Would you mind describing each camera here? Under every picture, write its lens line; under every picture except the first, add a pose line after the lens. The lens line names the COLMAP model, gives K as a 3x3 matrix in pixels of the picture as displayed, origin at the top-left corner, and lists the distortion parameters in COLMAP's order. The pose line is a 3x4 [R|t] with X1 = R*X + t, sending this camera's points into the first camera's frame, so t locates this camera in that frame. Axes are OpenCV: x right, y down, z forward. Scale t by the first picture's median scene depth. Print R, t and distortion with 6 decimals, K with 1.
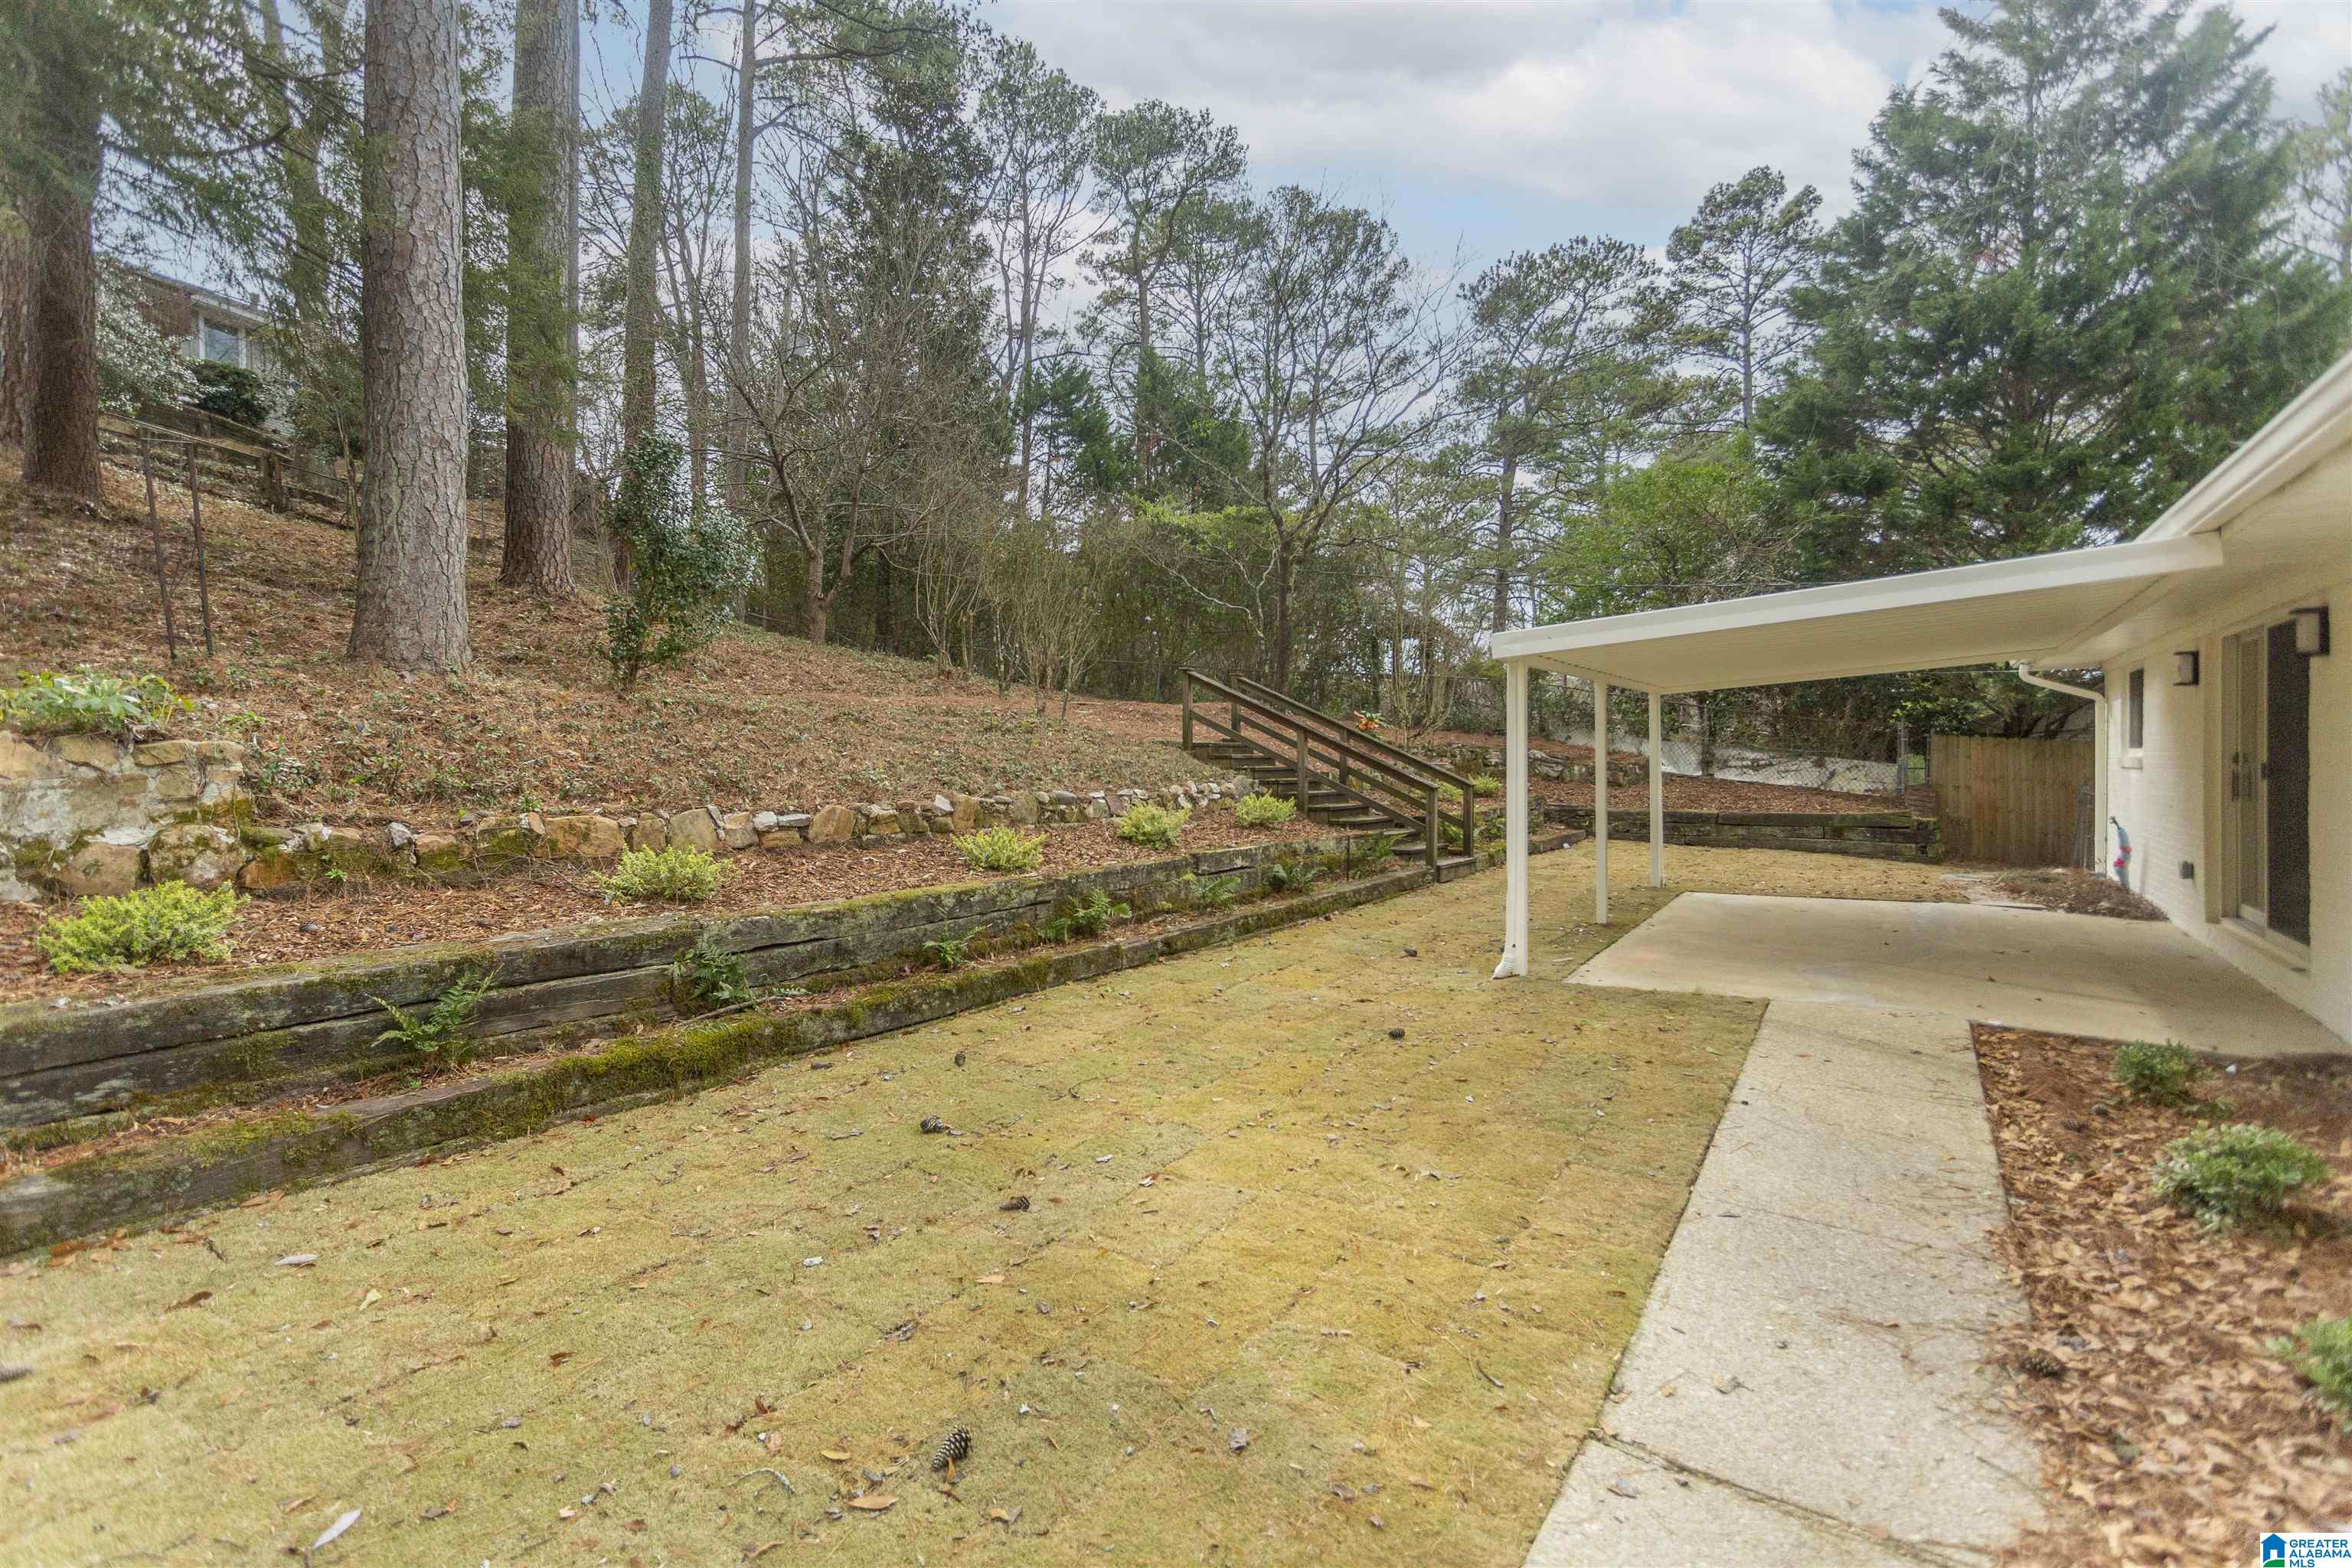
lens RADIAL K [[1128.5, 0, 1155.2], [0, 1128.5, 769.5], [0, 0, 1]] dist [0.007496, 0.002106]
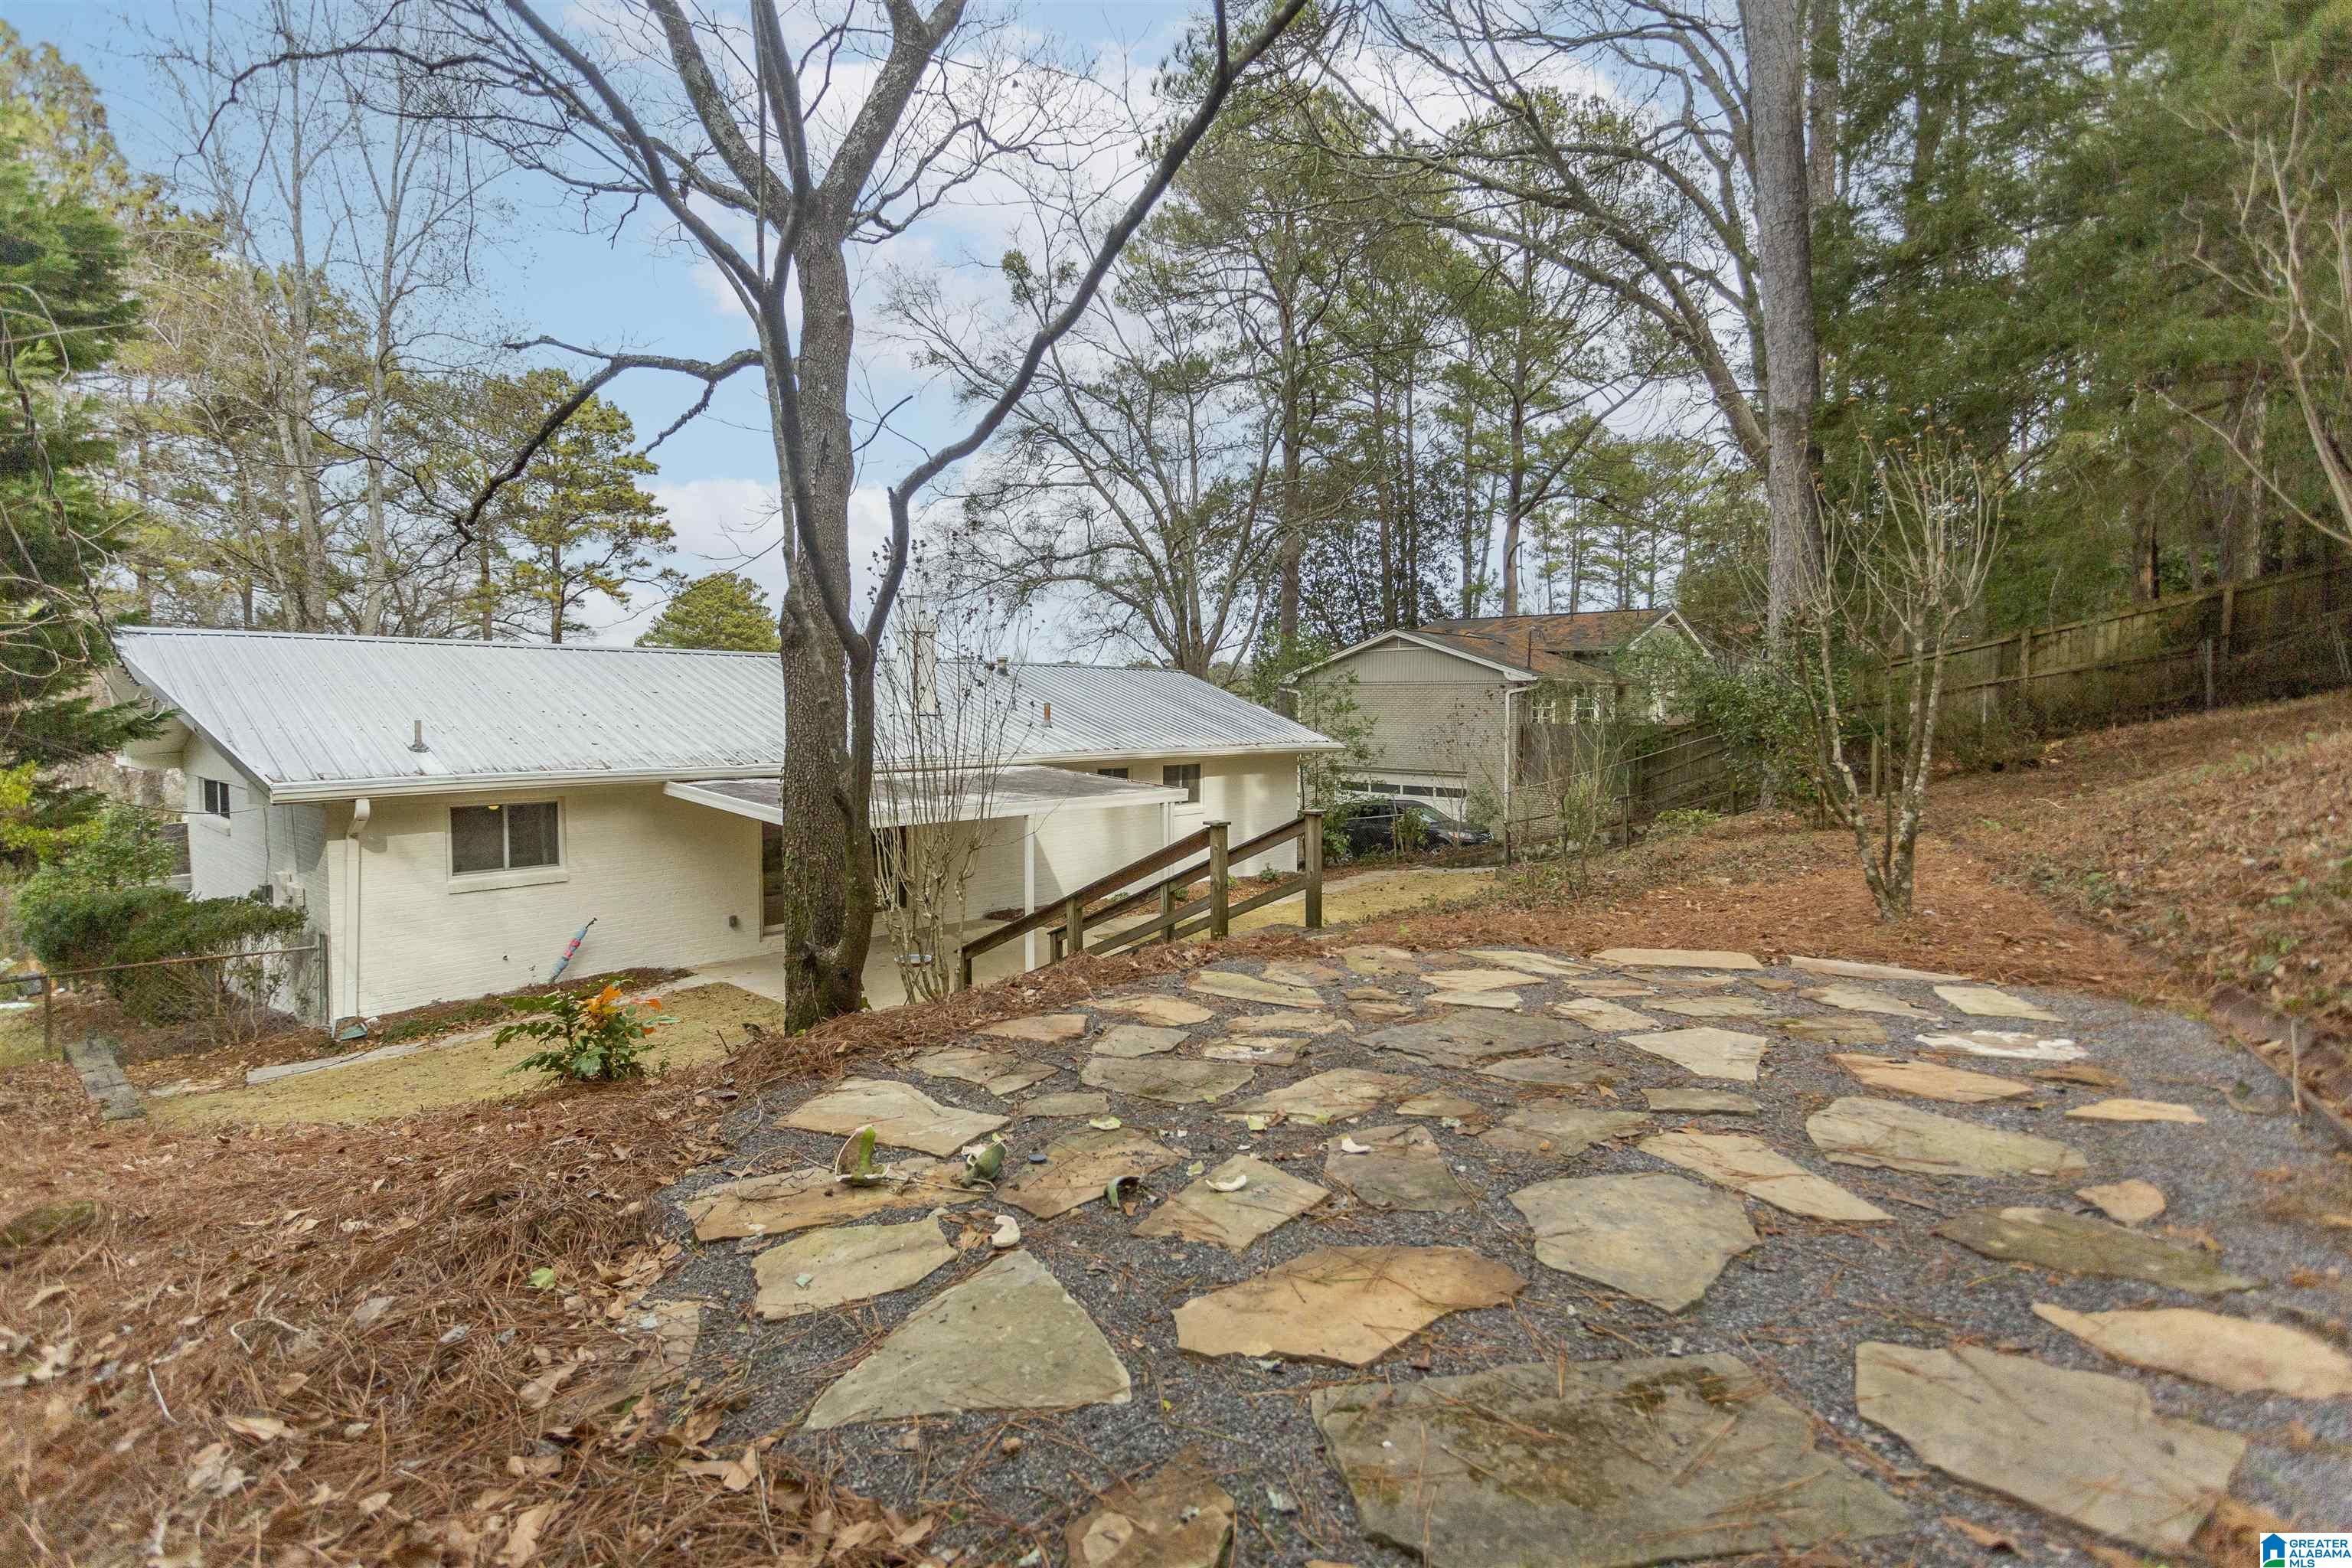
lens RADIAL K [[1128.5, 0, 1171.4], [0, 1128.5, 754.5], [0, 0, 1]] dist [0.007496, 0.002106]
pose [[-0.990779, -0.007094, 0.135301, 0.014775], [0.000106, 0.998587, 0.053133, -0.137507], [-0.135487, 0.052658, -0.989379, 1.410346]]
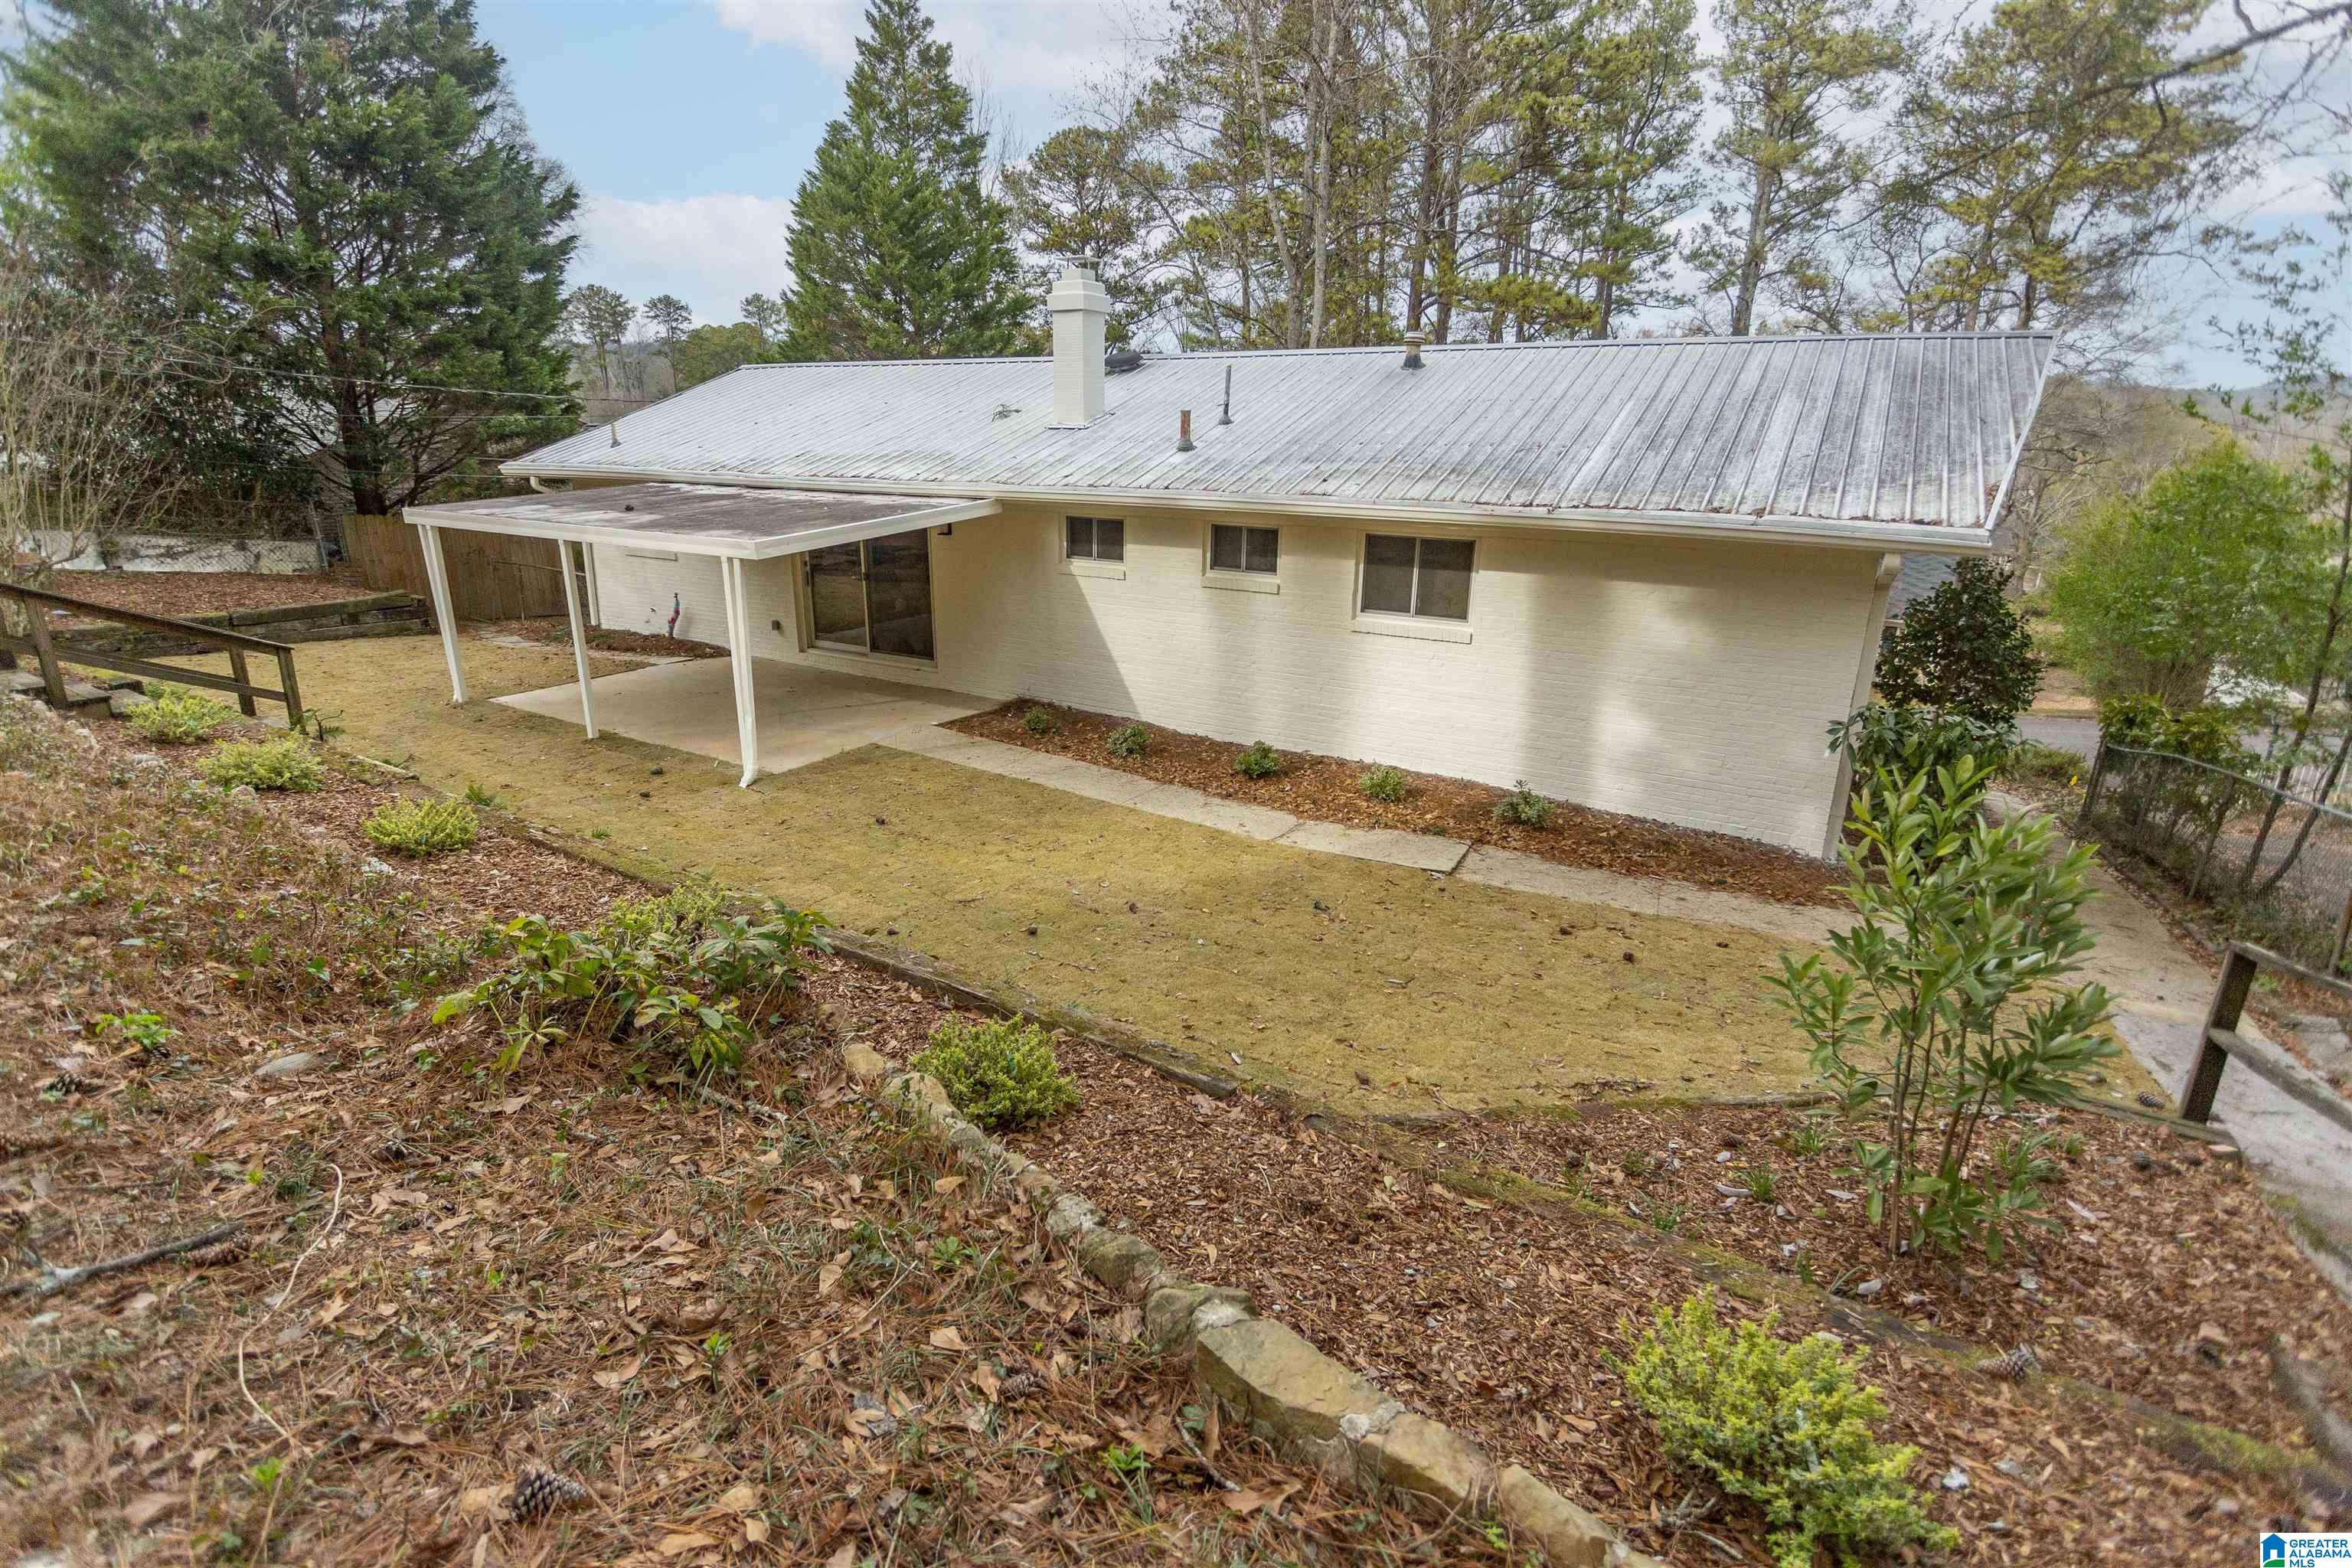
lens RADIAL K [[1128.5, 0, 1174.1], [0, 1128.5, 784.4], [0, 0, 1]] dist [0.007496, 0.002106]
pose [[-0.041696, -0.292853, 0.955248, -0.503856], [-0.003120, 0.956113, 0.292982, -0.109597], [-0.999125, 0.009235, -0.040780, 0.241734]]
